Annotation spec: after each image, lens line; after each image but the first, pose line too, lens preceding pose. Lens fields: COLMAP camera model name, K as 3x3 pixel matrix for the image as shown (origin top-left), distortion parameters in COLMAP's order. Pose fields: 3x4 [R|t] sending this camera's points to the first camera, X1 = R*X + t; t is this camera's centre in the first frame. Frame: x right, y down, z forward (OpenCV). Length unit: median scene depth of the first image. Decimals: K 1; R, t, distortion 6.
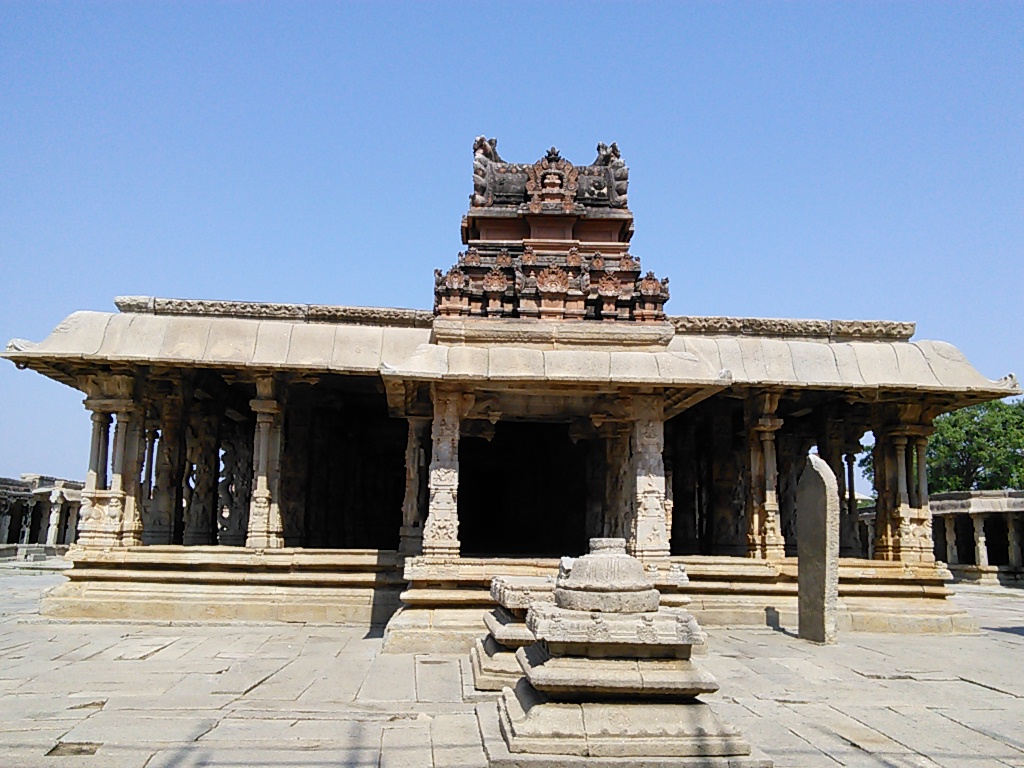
lens RADIAL K [[902.3, 0, 512.0], [0, 902.3, 384.0], [0, 0, 1]] dist [0.142120, -0.375199]
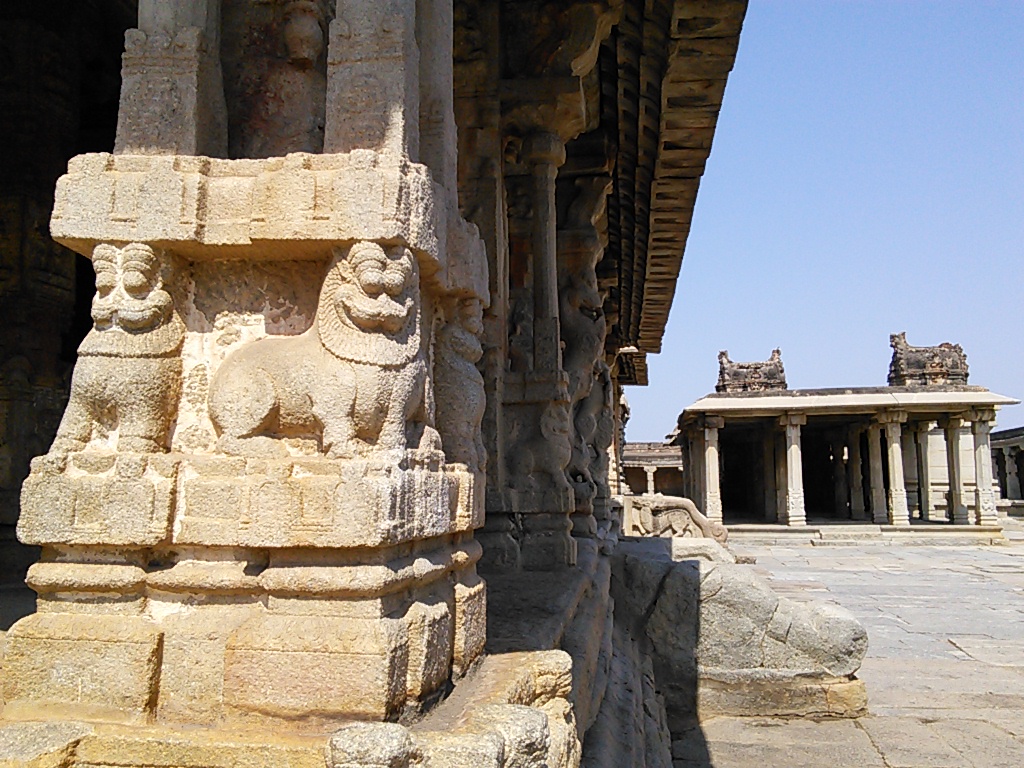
lens RADIAL K [[902.3, 0, 512.0], [0, 902.3, 384.0], [0, 0, 1]] dist [0.142120, -0.375199]
pose [[0.972022, -0.064884, -0.225750, 0.553530], [0.076626, 0.996105, 0.043637, 0.179716], [0.222039, -0.059715, 0.973207, 1.029653]]
